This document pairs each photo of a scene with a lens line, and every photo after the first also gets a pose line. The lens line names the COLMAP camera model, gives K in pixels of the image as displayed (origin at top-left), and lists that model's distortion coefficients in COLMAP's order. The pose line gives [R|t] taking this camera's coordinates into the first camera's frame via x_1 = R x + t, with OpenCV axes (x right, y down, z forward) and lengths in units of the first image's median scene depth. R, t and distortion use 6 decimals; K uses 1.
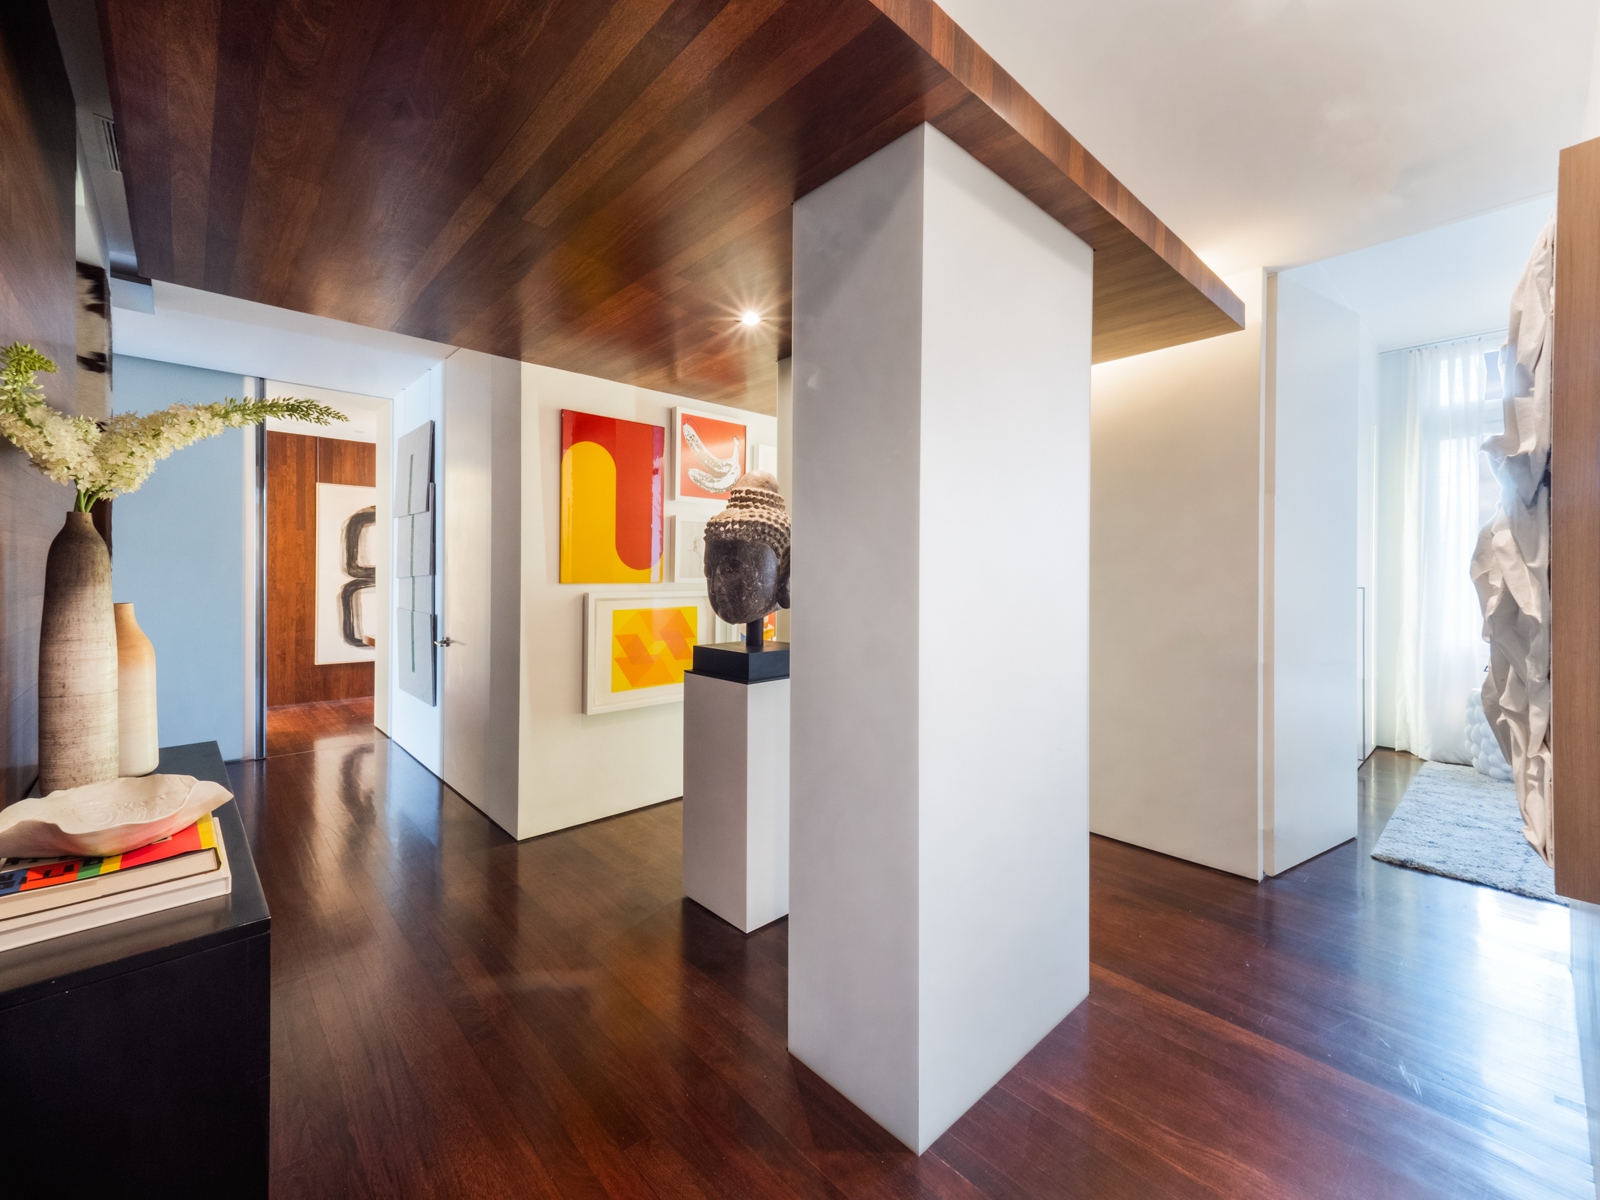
lens RADIAL K [[680.5, 0, 793.1], [0, 680.5, 581.5], [0, 0, 1]] dist [-0.000823, 0.000284]
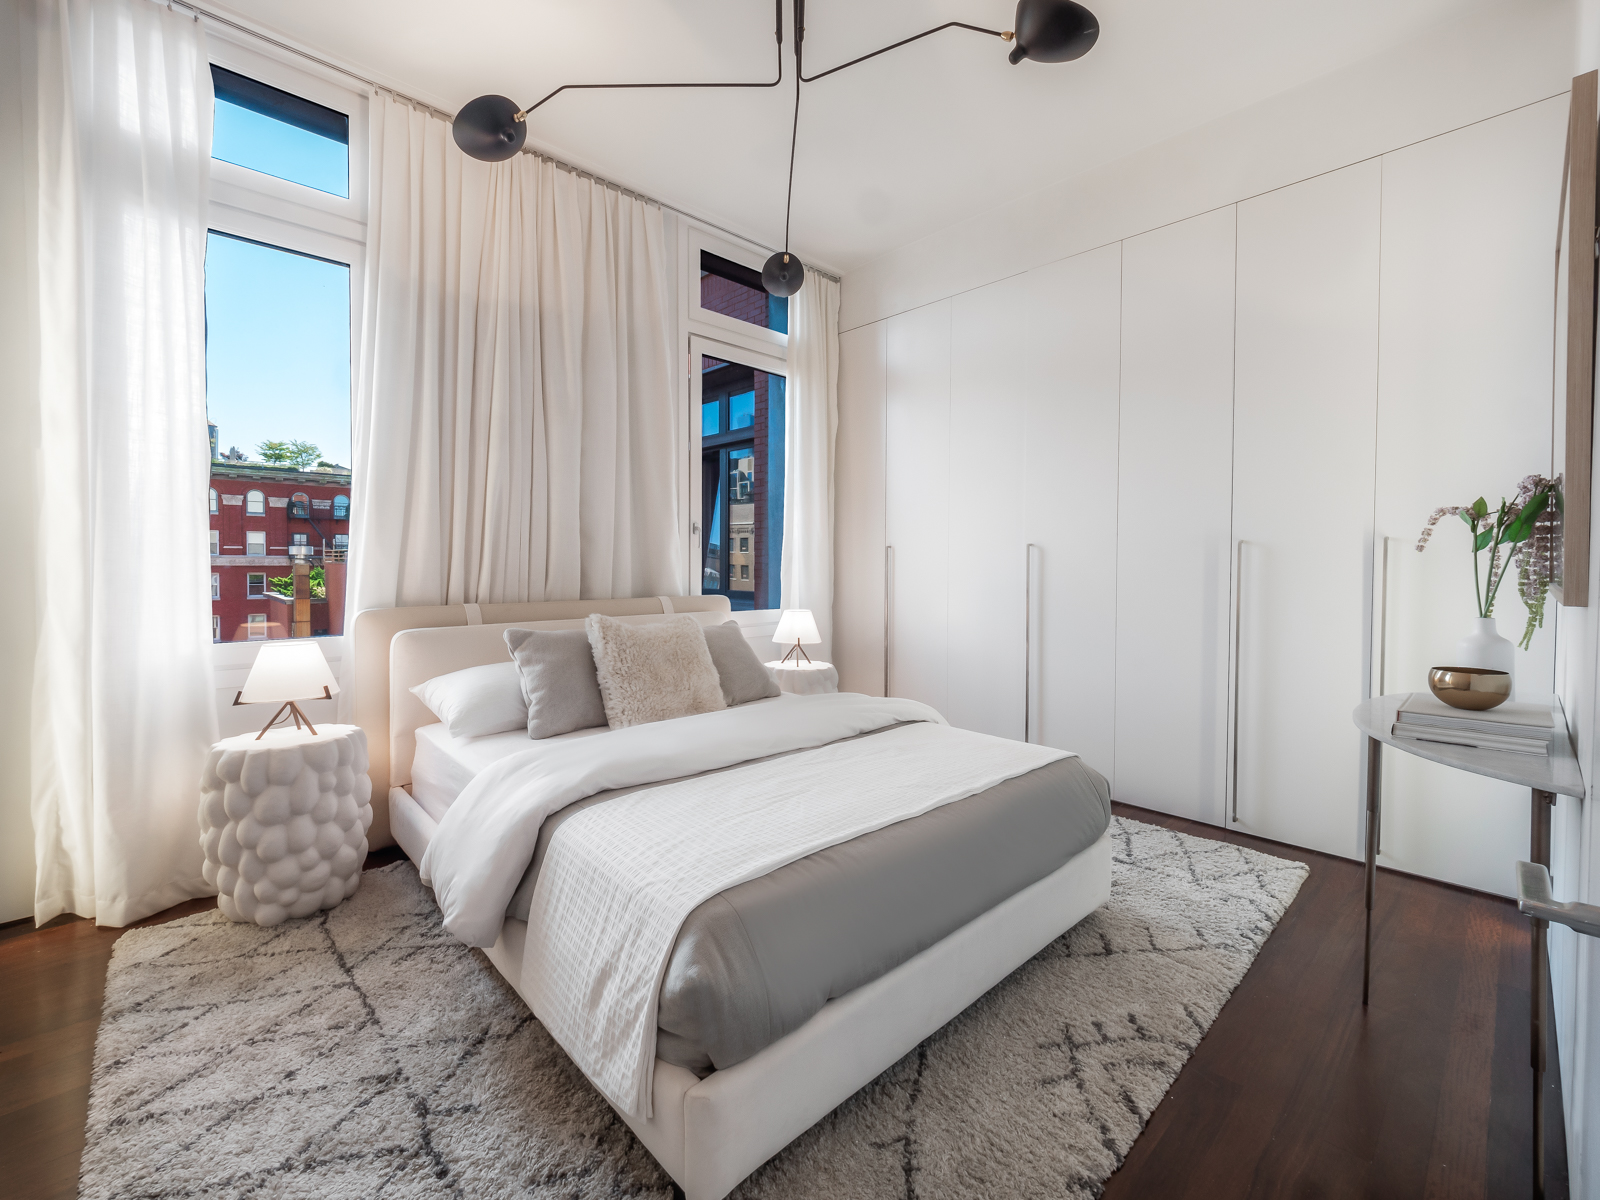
lens RADIAL K [[680.5, 0, 793.1], [0, 680.5, 581.5], [0, 0, 1]] dist [-0.000823, 0.000284]
pose [[0.028477, -0.031166, 0.999108, 0.517592], [0.001553, 0.999514, 0.031135, 0.033224], [-0.999593, 0.000665, 0.028512, 0.555698]]
